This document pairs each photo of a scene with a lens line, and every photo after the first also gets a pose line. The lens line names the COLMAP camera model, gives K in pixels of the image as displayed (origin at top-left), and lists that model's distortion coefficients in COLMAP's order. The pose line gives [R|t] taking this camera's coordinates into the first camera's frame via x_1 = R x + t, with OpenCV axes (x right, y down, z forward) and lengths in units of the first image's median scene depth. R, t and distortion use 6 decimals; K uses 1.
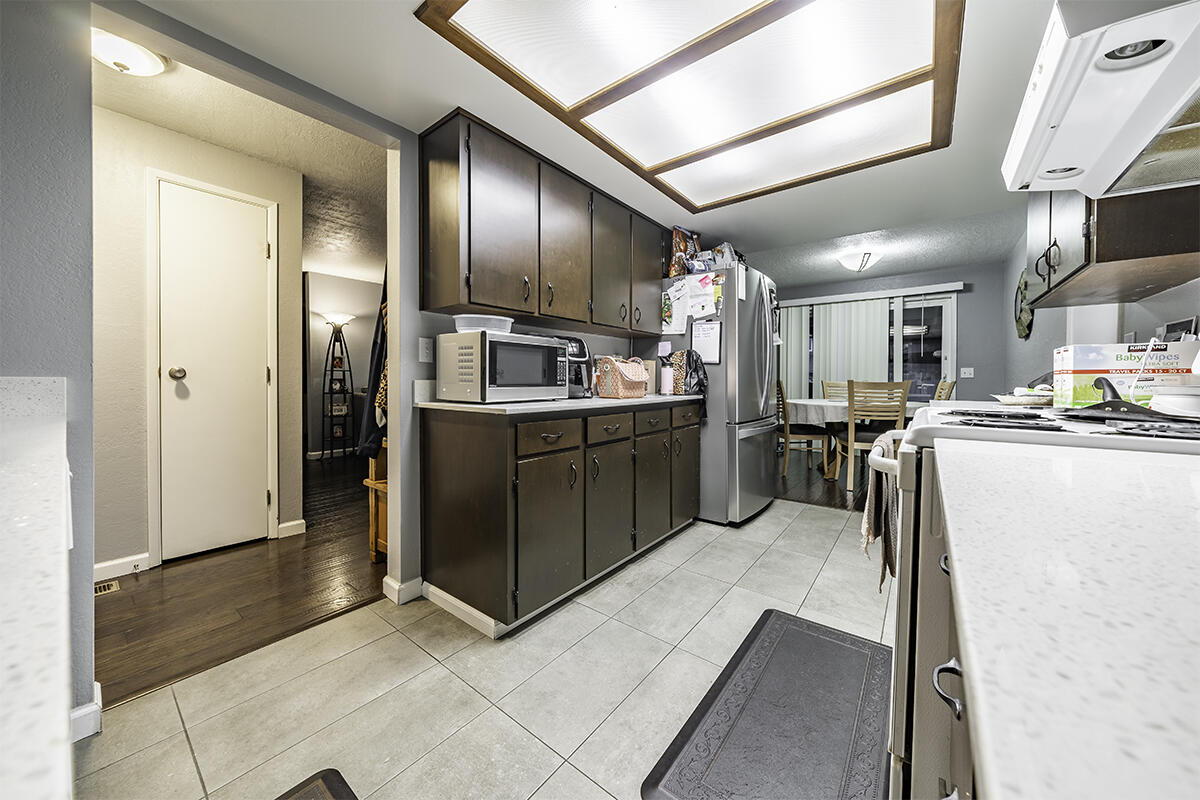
lens RADIAL K [[418.1, 0, 600.1], [0, 418.1, 385.1], [0, 0, 1]] dist [0.000655, 0.000010]
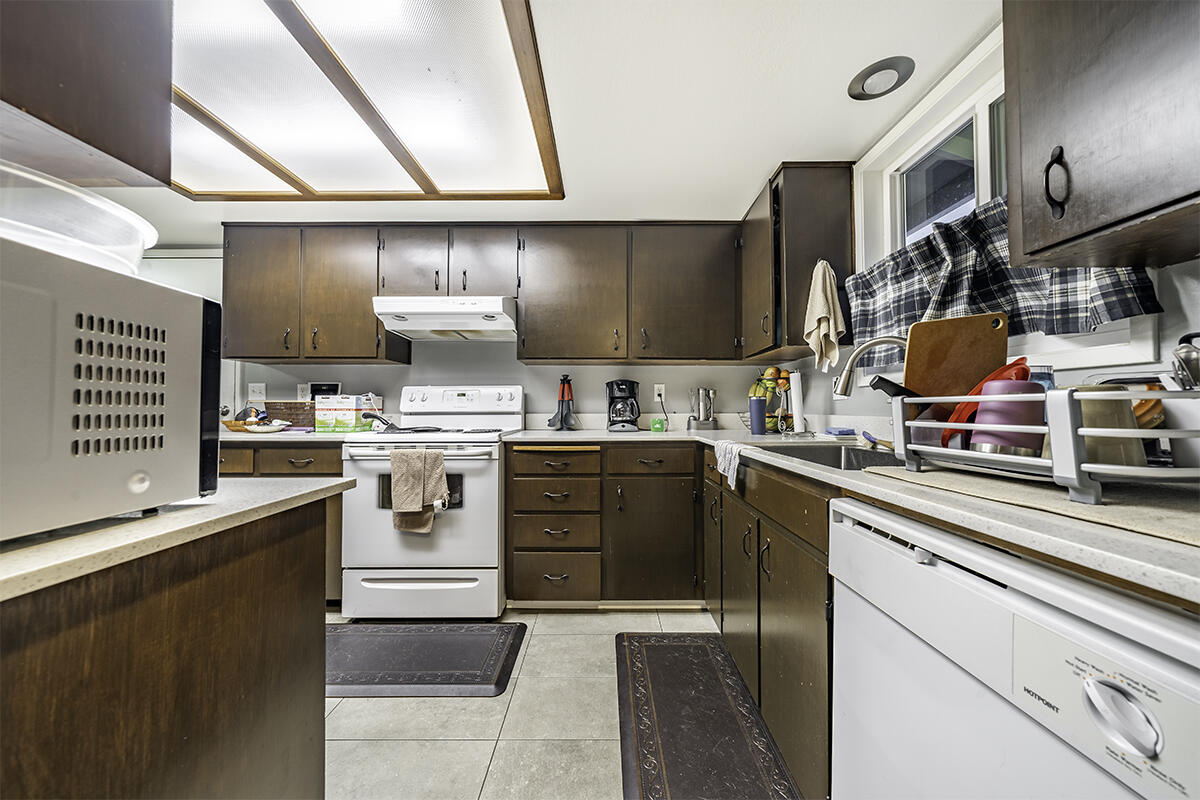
lens RADIAL K [[415.5, 0, 601.0], [0, 415.5, 401.9], [0, 0, 1]] dist [-0.001645, -0.000151]
pose [[-0.609443, 0.010620, 0.792759, -0.658231], [0.011803, 0.999921, -0.004321, -0.030102], [-0.792742, 0.006724, -0.609520, 0.808865]]
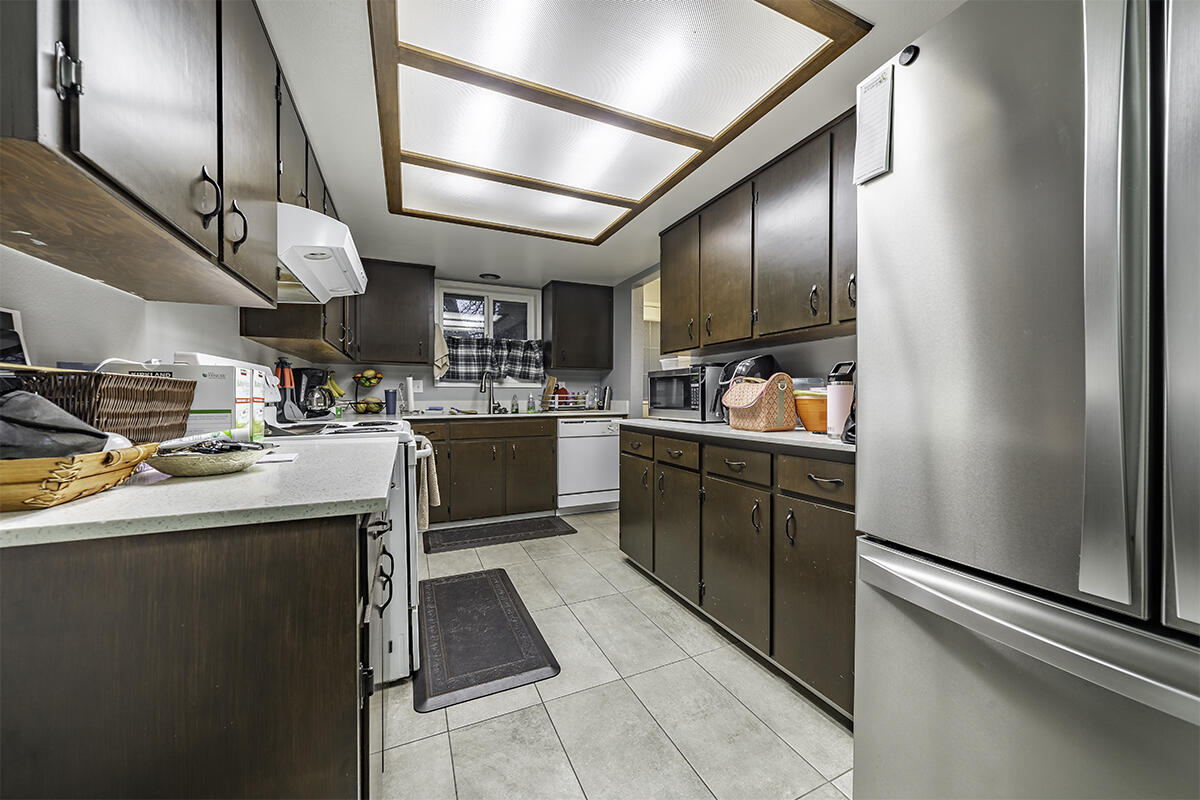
lens RADIAL K [[426.2, 0, 600.0], [0, 426.2, 400.0], [0, 0, 1]] dist [-0.000464, -0.000062]
pose [[-0.462793, 0.004171, -0.886457, 1.044451], [-0.013735, 0.999835, 0.011876, -0.034674], [0.886360, 0.017671, -0.462659, 1.341335]]
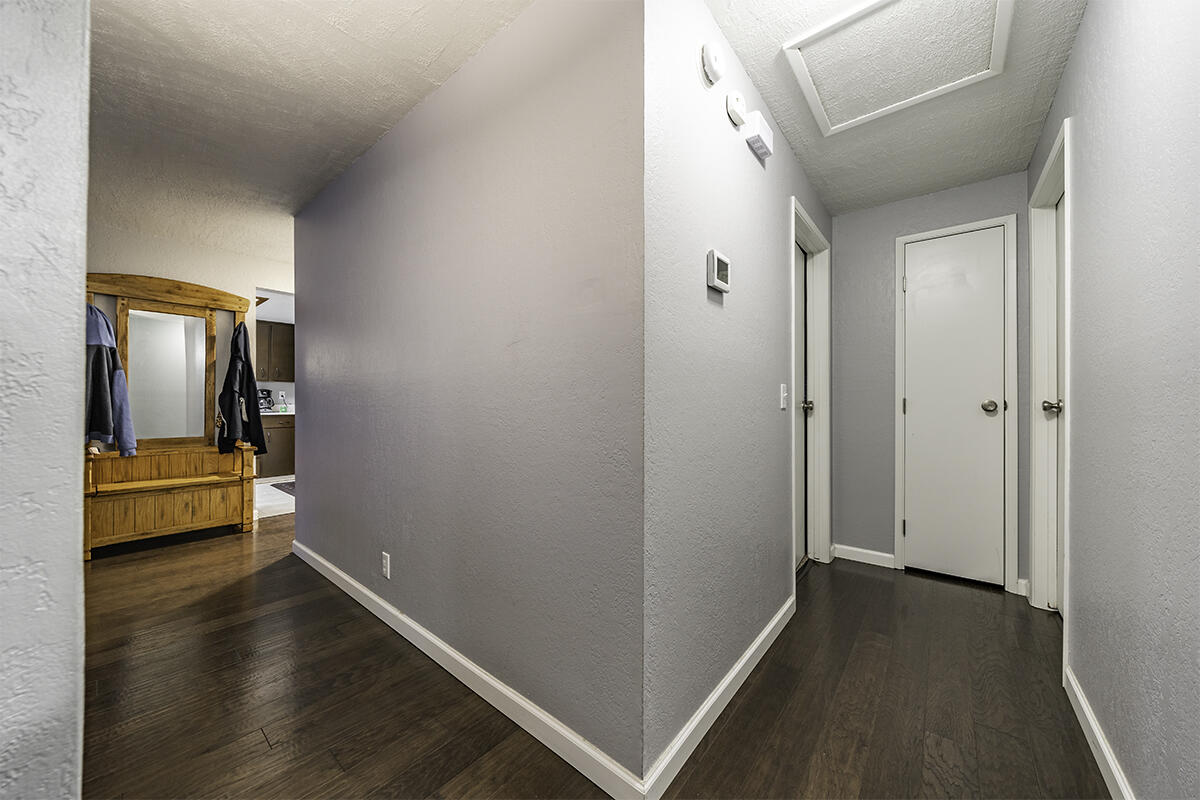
lens RADIAL K [[415.5, 0, 601.0], [0, 415.5, 401.9], [0, 0, 1]] dist [-0.001645, -0.000151]
pose [[-0.999712, -0.007536, 0.022778, -2.028595], [-0.007227, 0.999881, 0.013602, -0.071548], [-0.022878, 0.013434, -0.999648, 2.726568]]
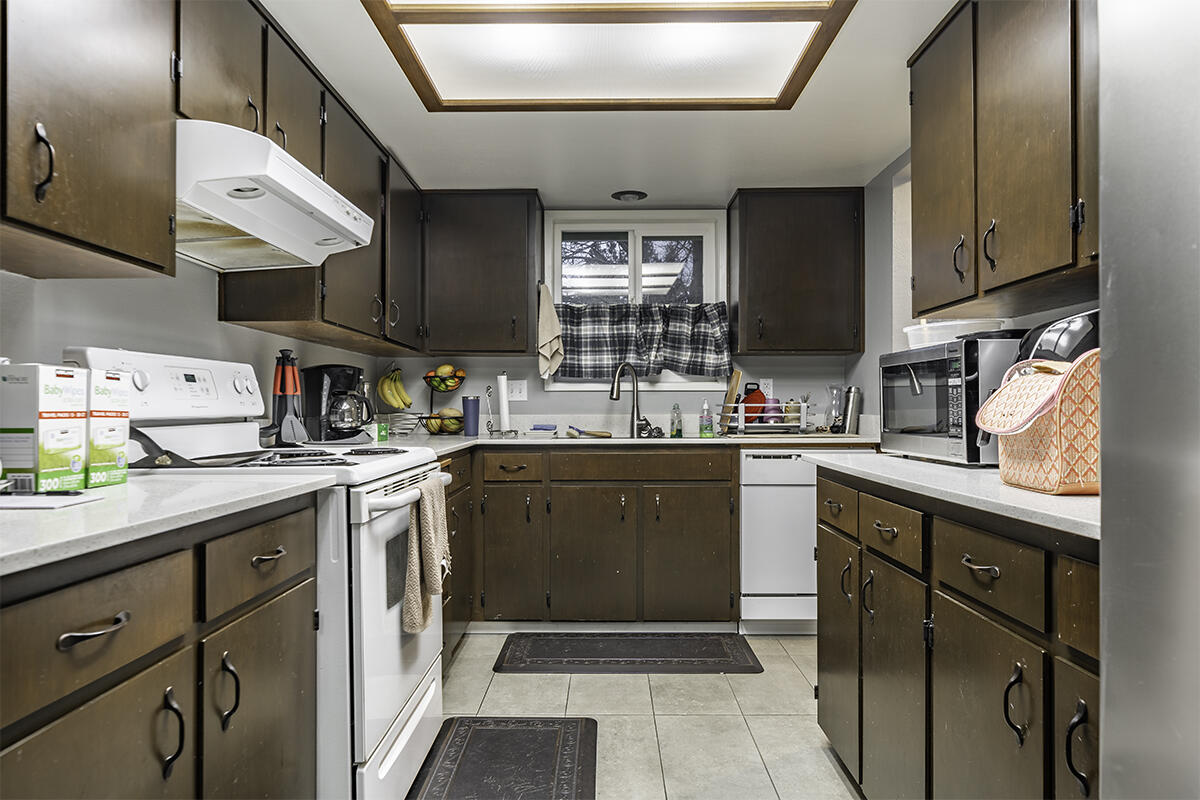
lens RADIAL K [[757.3, 0, 600.0], [0, 757.3, 400.0], [0, 0, 1]] dist [0.002199, 0.001295]
pose [[-0.791257, -0.007016, -0.611443, 0.808499], [-0.009215, 0.999957, 0.000451, -0.038757], [0.611414, 0.005992, -0.791288, 1.494171]]
